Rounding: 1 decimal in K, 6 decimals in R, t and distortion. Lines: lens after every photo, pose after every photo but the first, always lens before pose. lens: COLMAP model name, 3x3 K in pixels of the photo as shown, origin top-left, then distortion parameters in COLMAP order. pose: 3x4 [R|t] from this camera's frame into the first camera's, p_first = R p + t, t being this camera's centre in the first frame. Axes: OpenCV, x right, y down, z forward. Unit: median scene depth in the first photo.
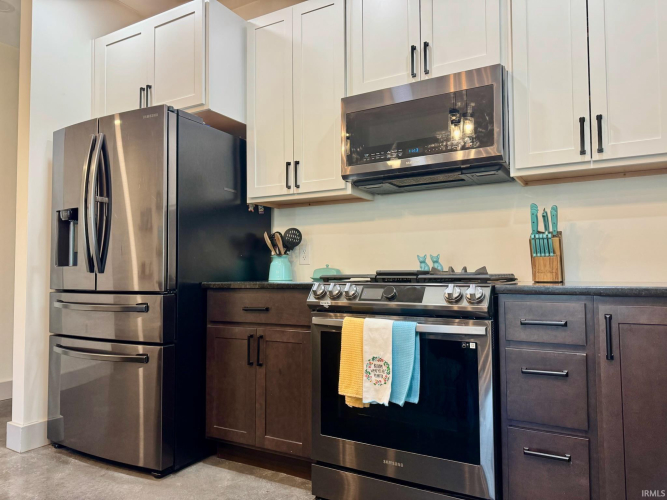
lens RADIAL K [[467.8, 0, 334.0], [0, 467.8, 249.2], [0, 0, 1]] dist [0.021474, -0.031321]
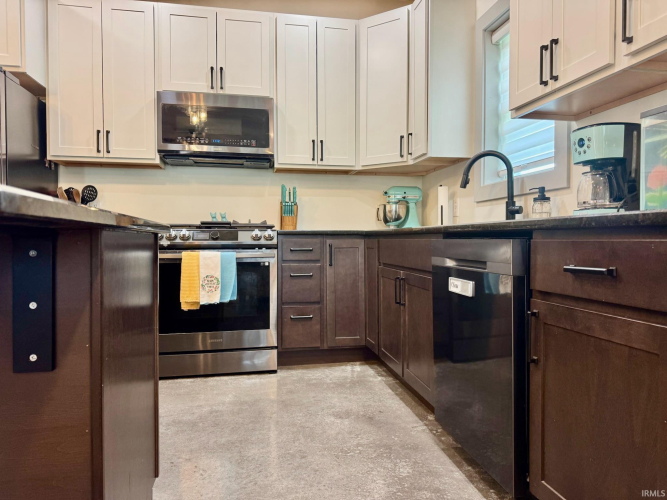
lens RADIAL K [[467.8, 0, 334.6], [0, 467.8, 249.2], [0, 0, 1]] dist [0.021474, -0.031321]
pose [[0.742497, -0.011788, 0.669746, -0.628365], [-0.037076, 0.997589, 0.058662, 0.033353], [-0.668823, -0.068388, 0.740270, -0.428114]]
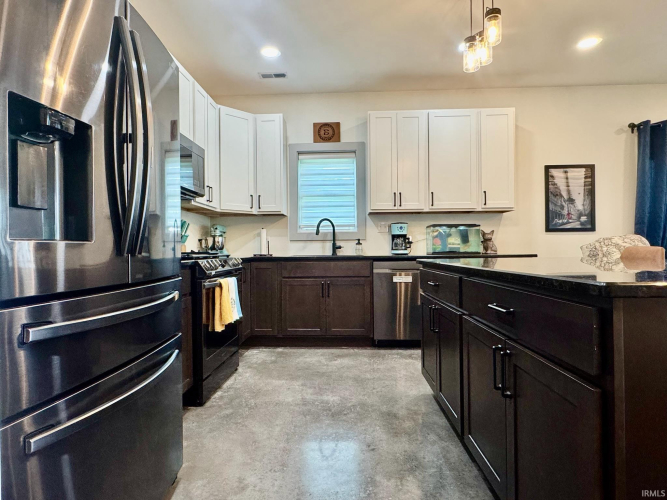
lens RADIAL K [[374.1, 0, 334.9], [0, 374.1, 251.3], [0, 0, 1]] dist [-0.007243, 0.000365]
pose [[-0.470463, 0.007318, 0.882389, -1.489776], [-0.032586, 0.999139, -0.025660, 0.072575], [-0.881818, -0.040826, -0.469820, 1.545101]]
